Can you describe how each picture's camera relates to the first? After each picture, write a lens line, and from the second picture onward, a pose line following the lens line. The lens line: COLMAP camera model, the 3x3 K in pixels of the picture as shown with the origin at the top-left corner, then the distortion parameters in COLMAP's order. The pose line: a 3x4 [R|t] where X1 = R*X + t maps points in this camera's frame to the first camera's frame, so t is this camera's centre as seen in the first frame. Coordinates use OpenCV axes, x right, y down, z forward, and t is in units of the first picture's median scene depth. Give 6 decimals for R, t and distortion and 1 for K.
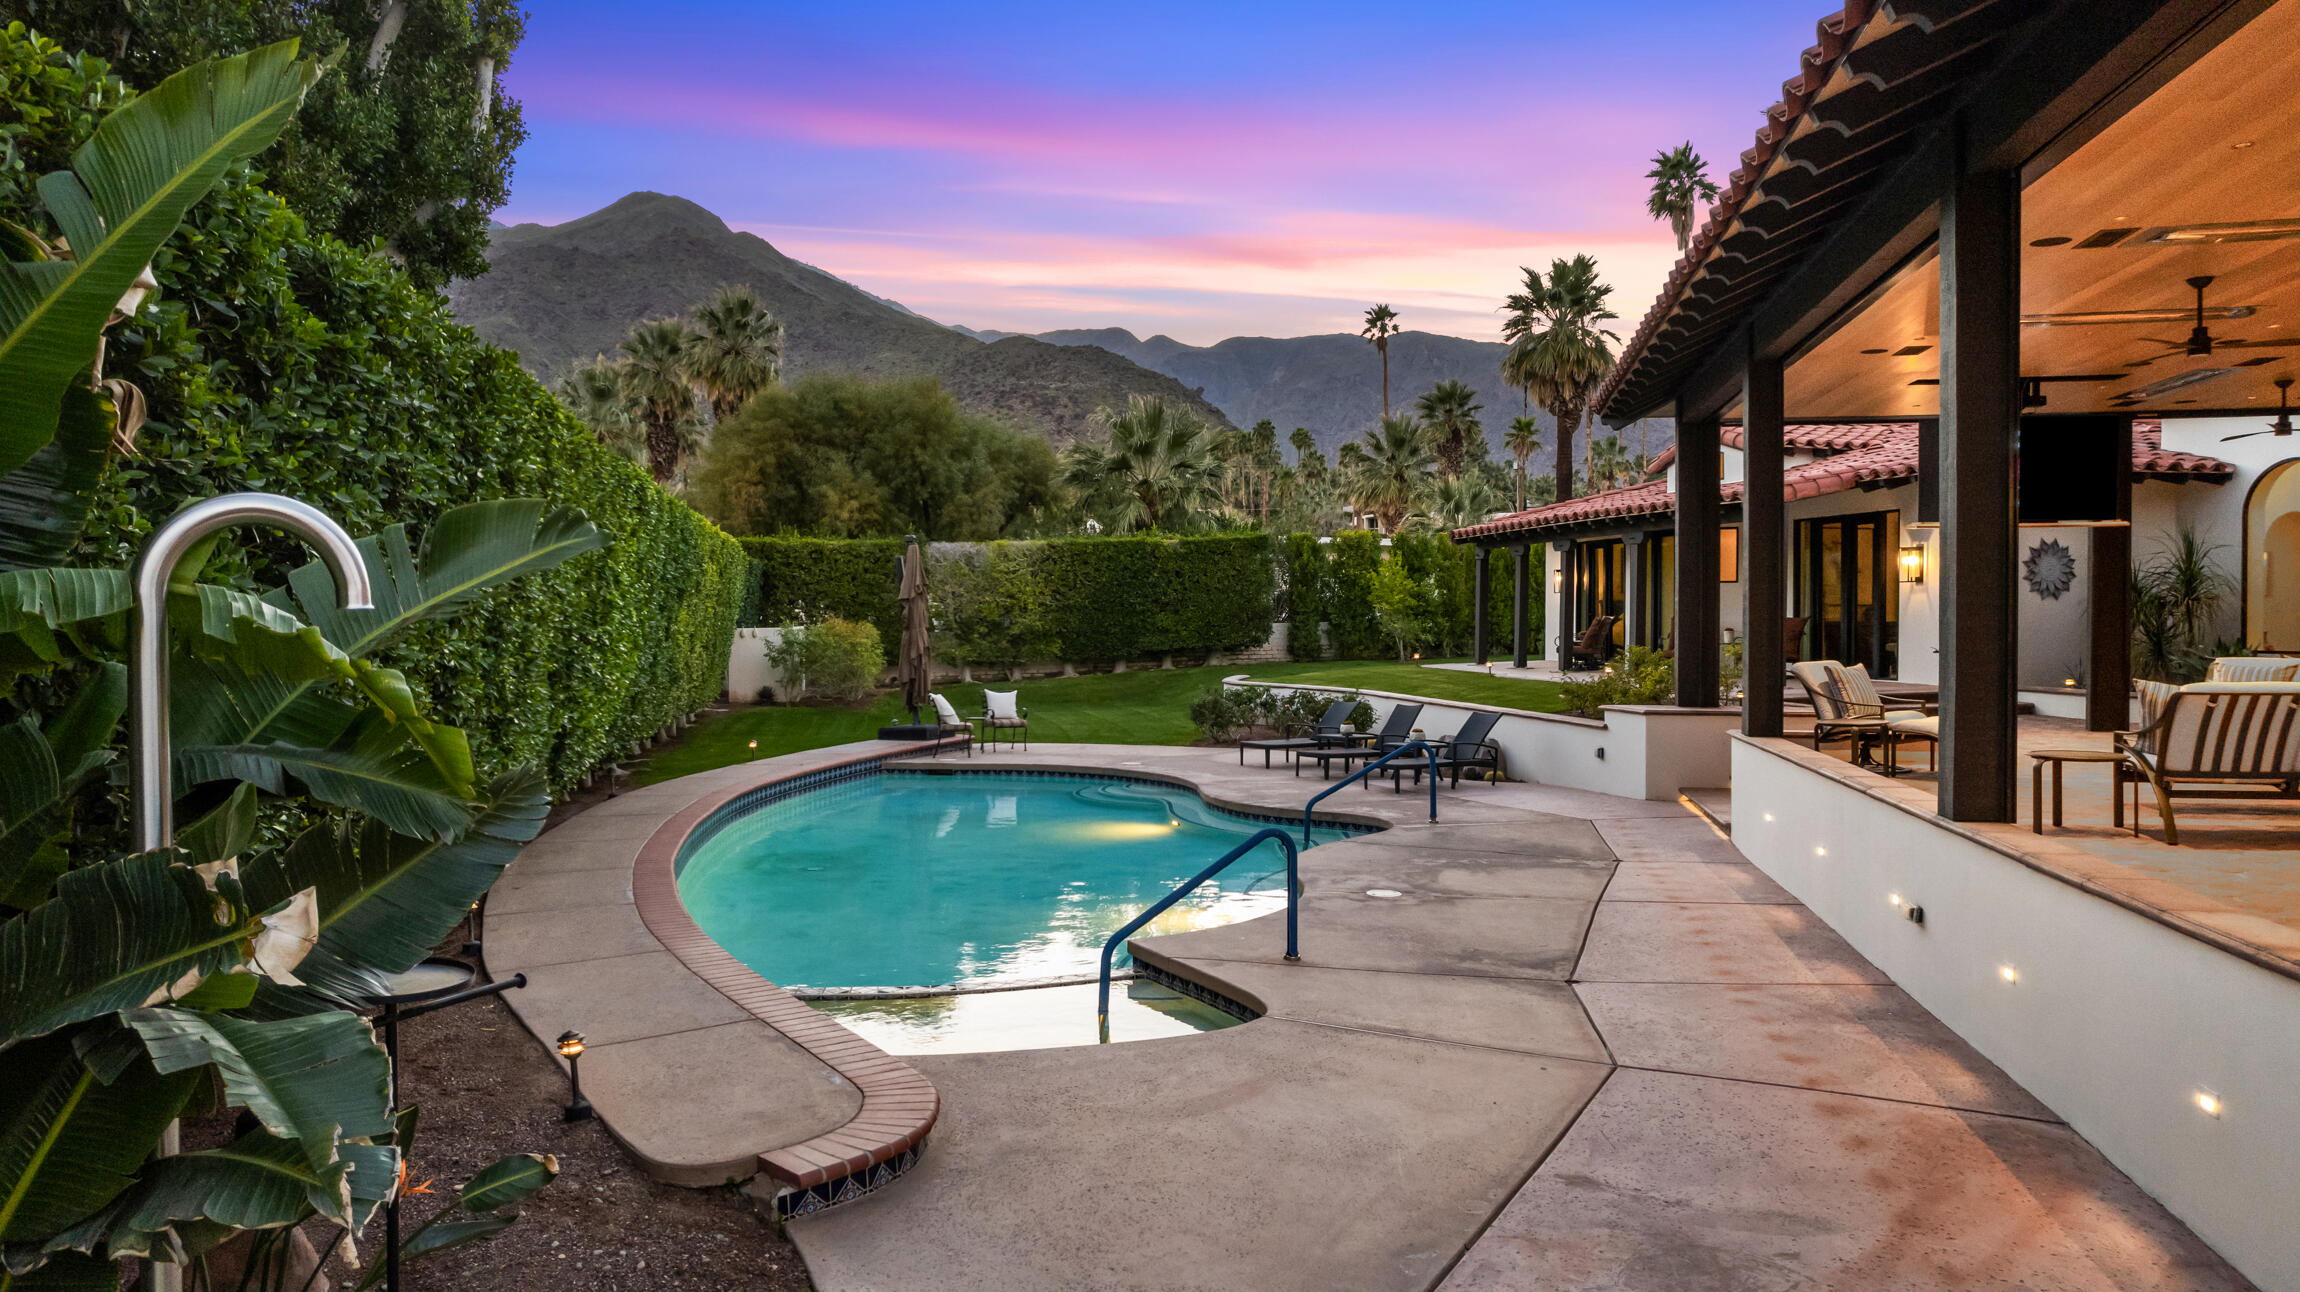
lens RADIAL K [[1484.4, 0, 1142.8], [0, 1484.4, 647.0], [0, 0, 1]] dist [-0.068761, 0.058402]
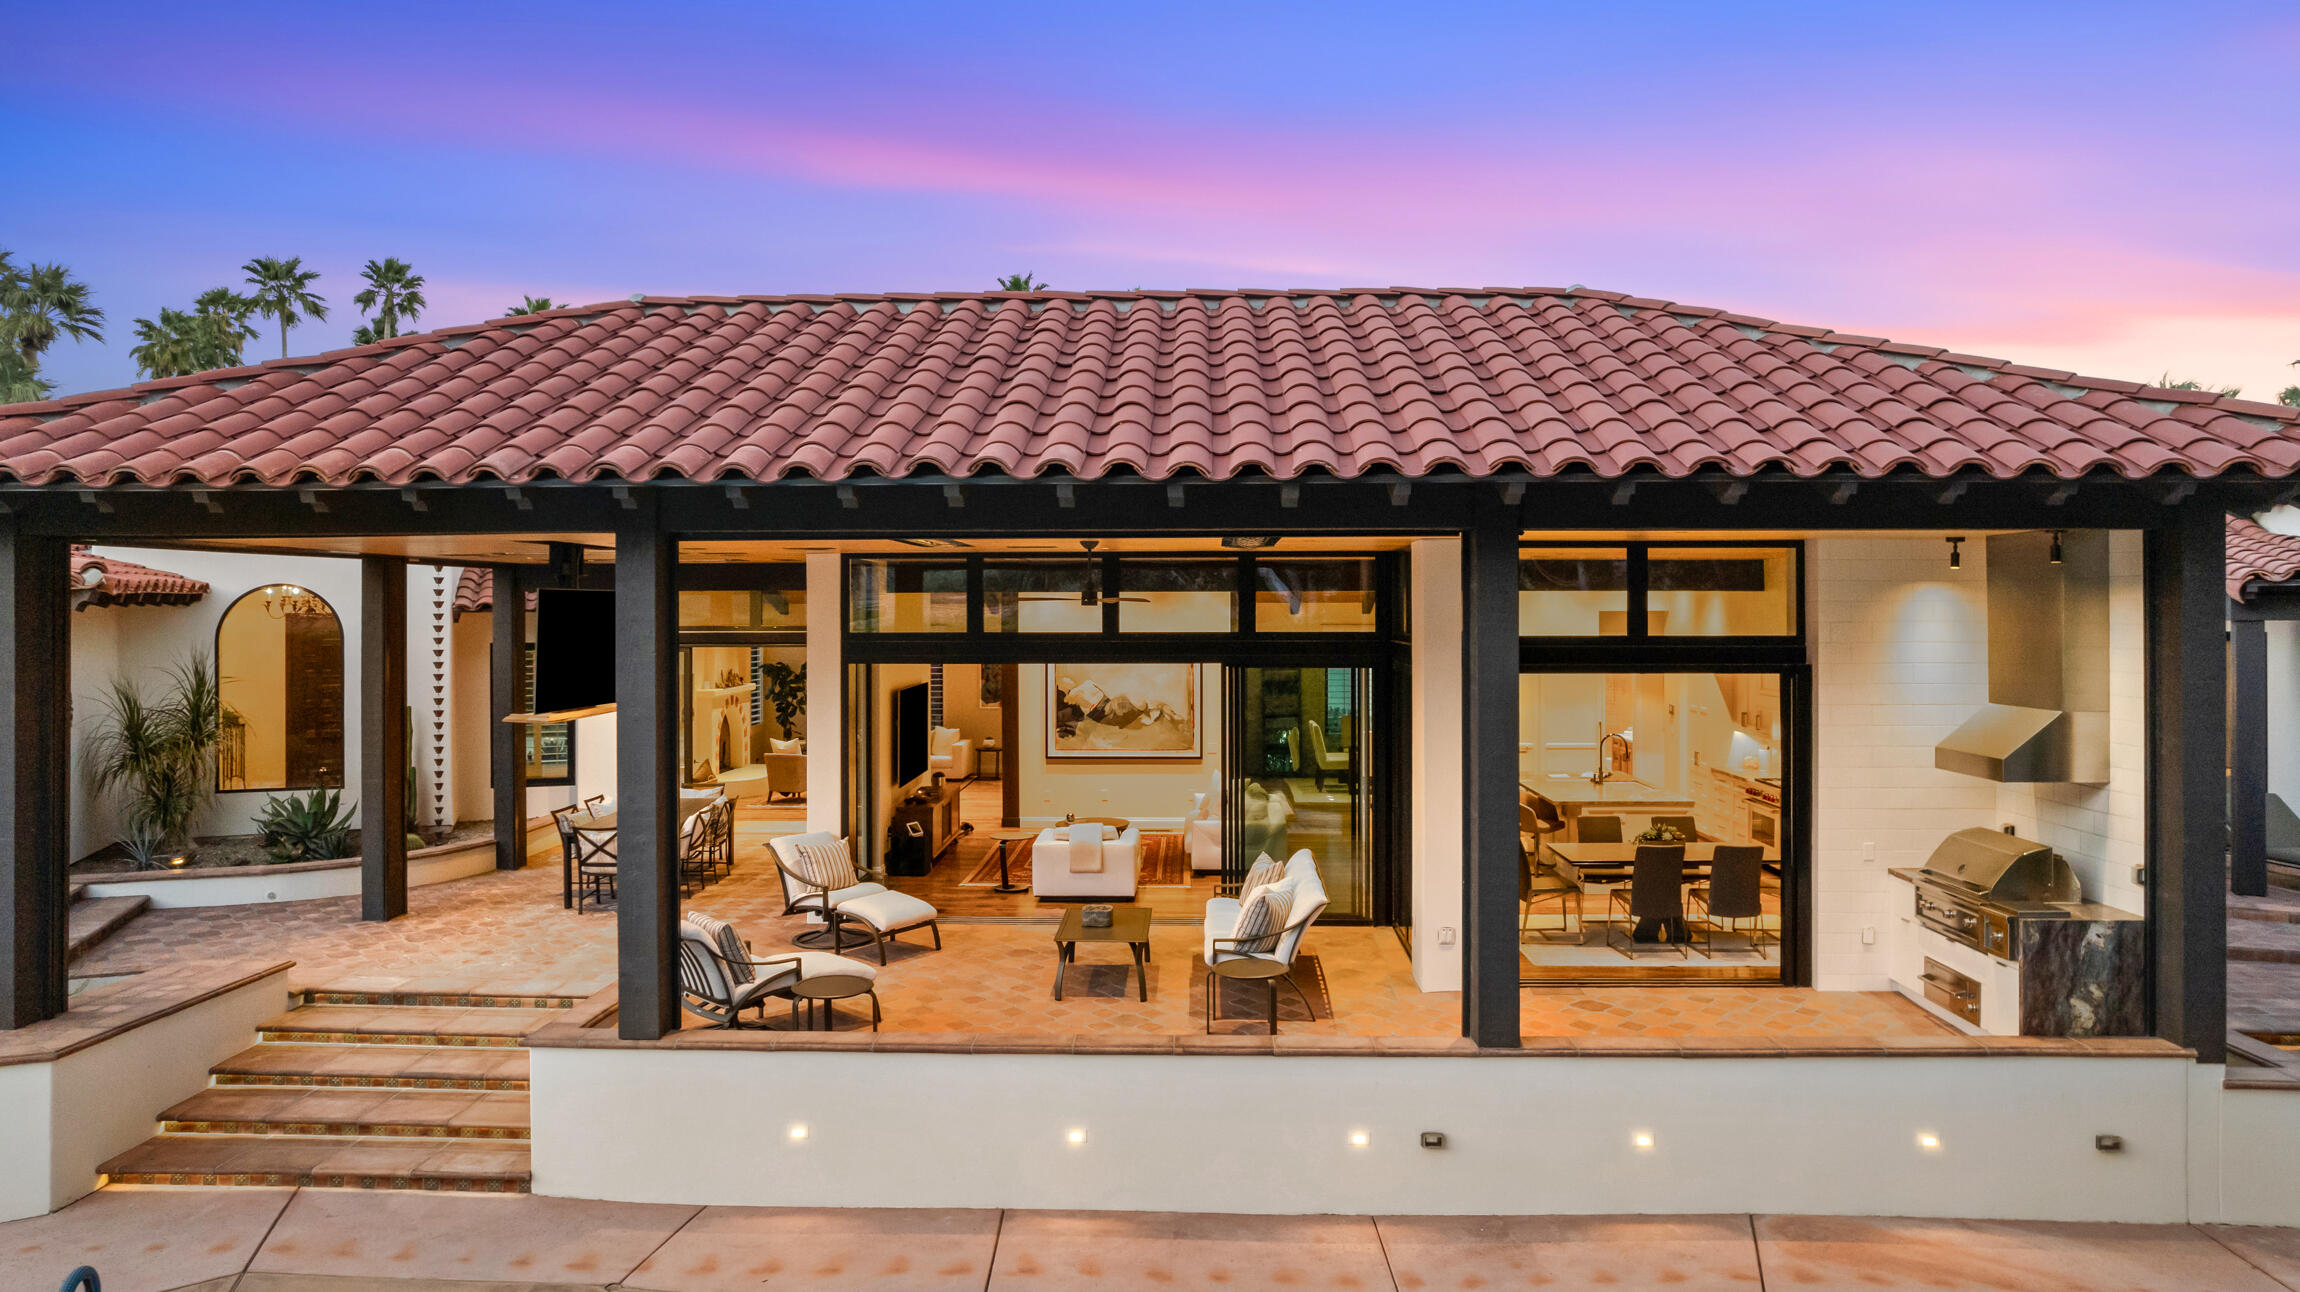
lens RADIAL K [[1484.4, 0, 1145.4], [0, 1484.4, 612.8], [0, 0, 1]] dist [-0.068761, 0.058402]
pose [[-0.172175, -0.005607, 0.985050, -0.221393], [0.022904, 0.999691, 0.009694, -0.096581], [-0.984800, 0.024231, -0.171994, 0.543902]]
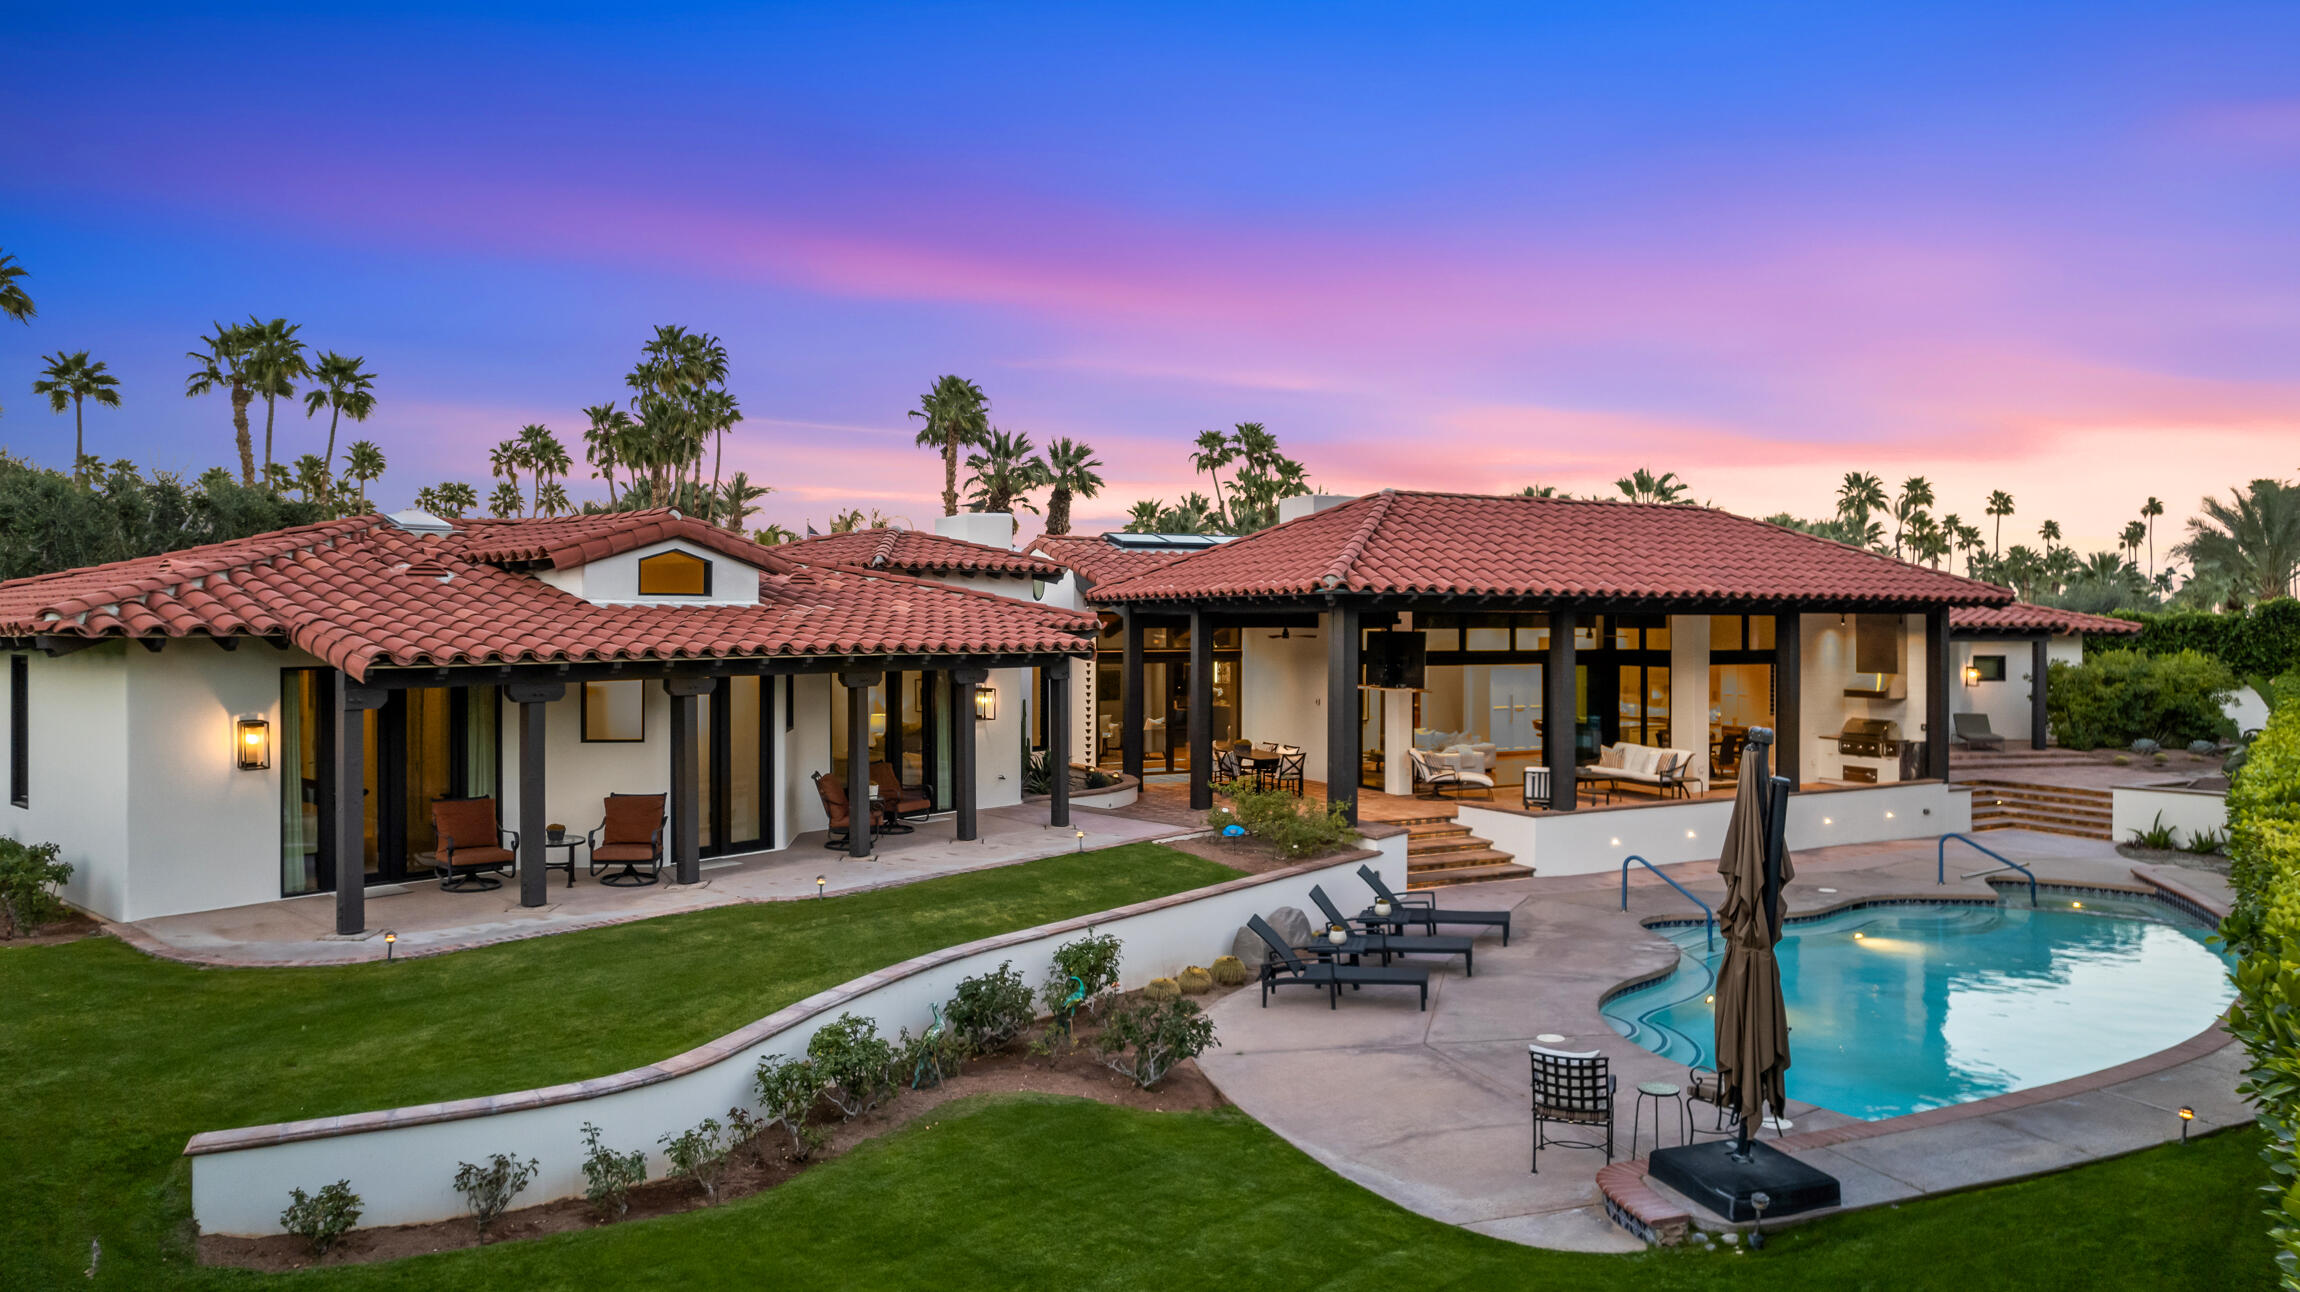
lens RADIAL K [[1484.4, 0, 1144.3], [0, 1484.4, 614.6], [0, 0, 1]] dist [-0.068761, 0.058402]
pose [[-0.632888, 0.001683, 0.774241, -0.441202], [0.014445, 0.999849, 0.009634, -0.135206], [-0.774109, 0.017281, -0.632817, 1.629873]]
